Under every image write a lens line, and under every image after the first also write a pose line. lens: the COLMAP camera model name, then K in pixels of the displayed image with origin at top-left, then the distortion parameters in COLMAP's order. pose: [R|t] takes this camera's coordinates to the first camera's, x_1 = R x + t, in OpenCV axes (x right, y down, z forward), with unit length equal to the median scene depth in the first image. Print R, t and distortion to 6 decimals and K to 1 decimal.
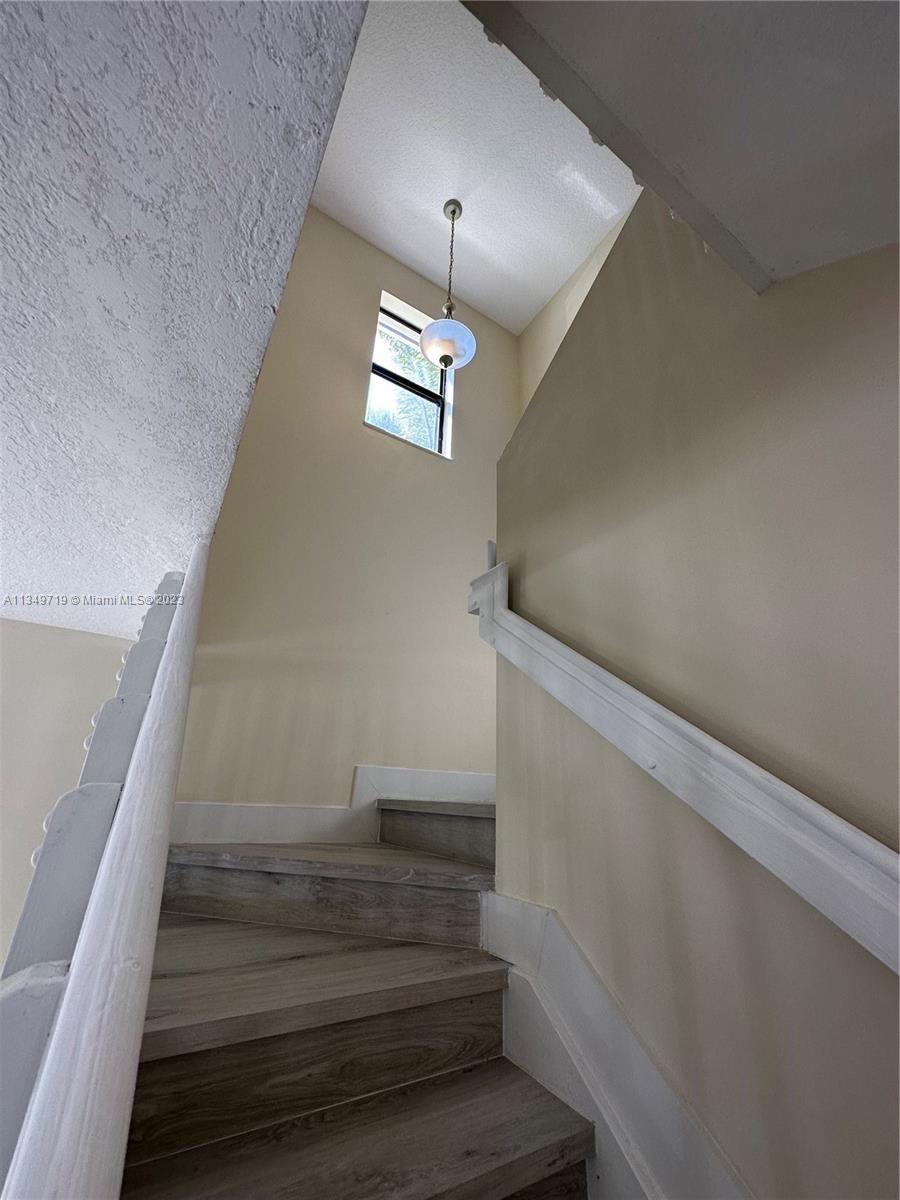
lens RADIAL K [[478.8, 0, 453.3], [0, 478.8, 599.6], [0, 0, 1]] dist [-0.003001, 0.000753]
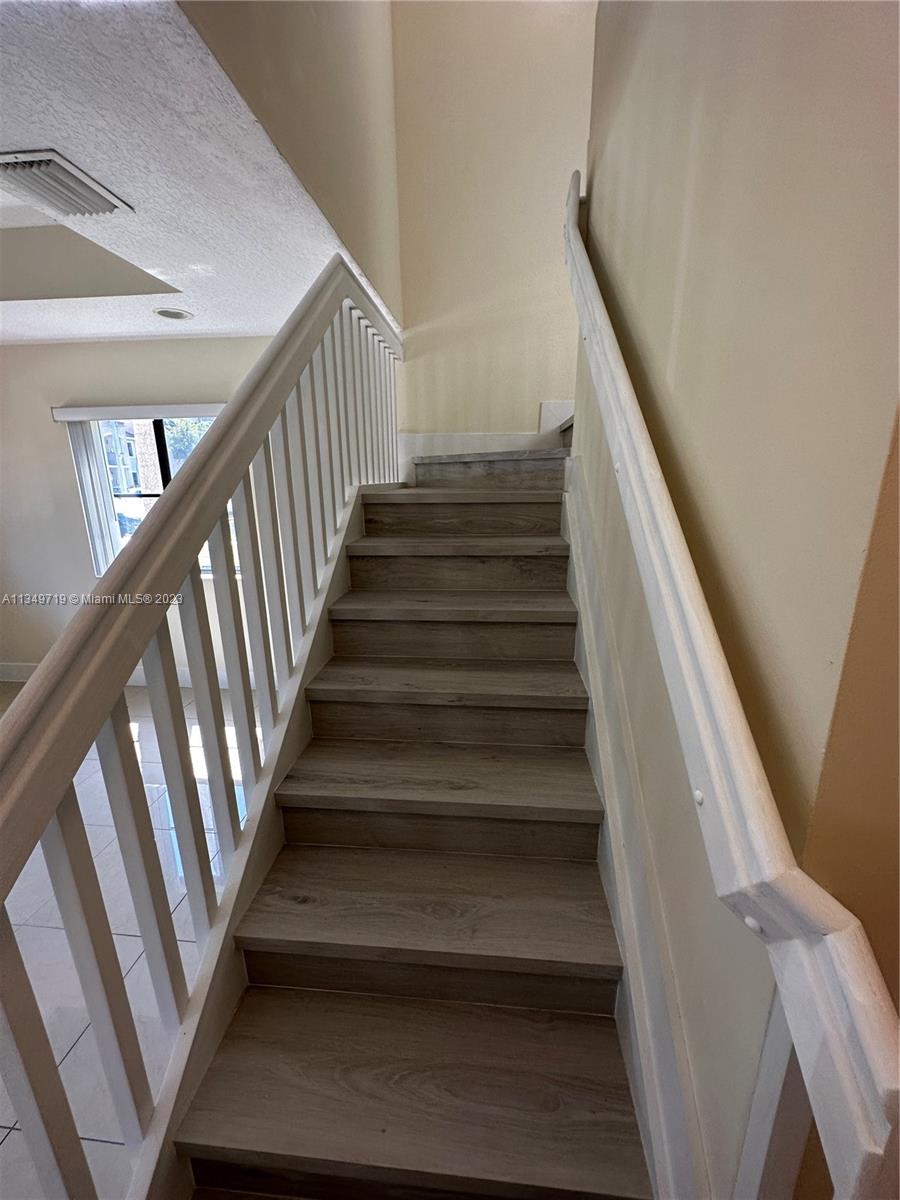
lens RADIAL K [[478.8, 0, 450.8], [0, 478.8, 603.0], [0, 0, 1]] dist [-0.003001, 0.000753]
pose [[0.793081, 0.115156, -0.598131, 0.734822], [0.265970, 0.817939, 0.510133, 0.108383], [0.547980, -0.563662, 0.618064, -0.408420]]
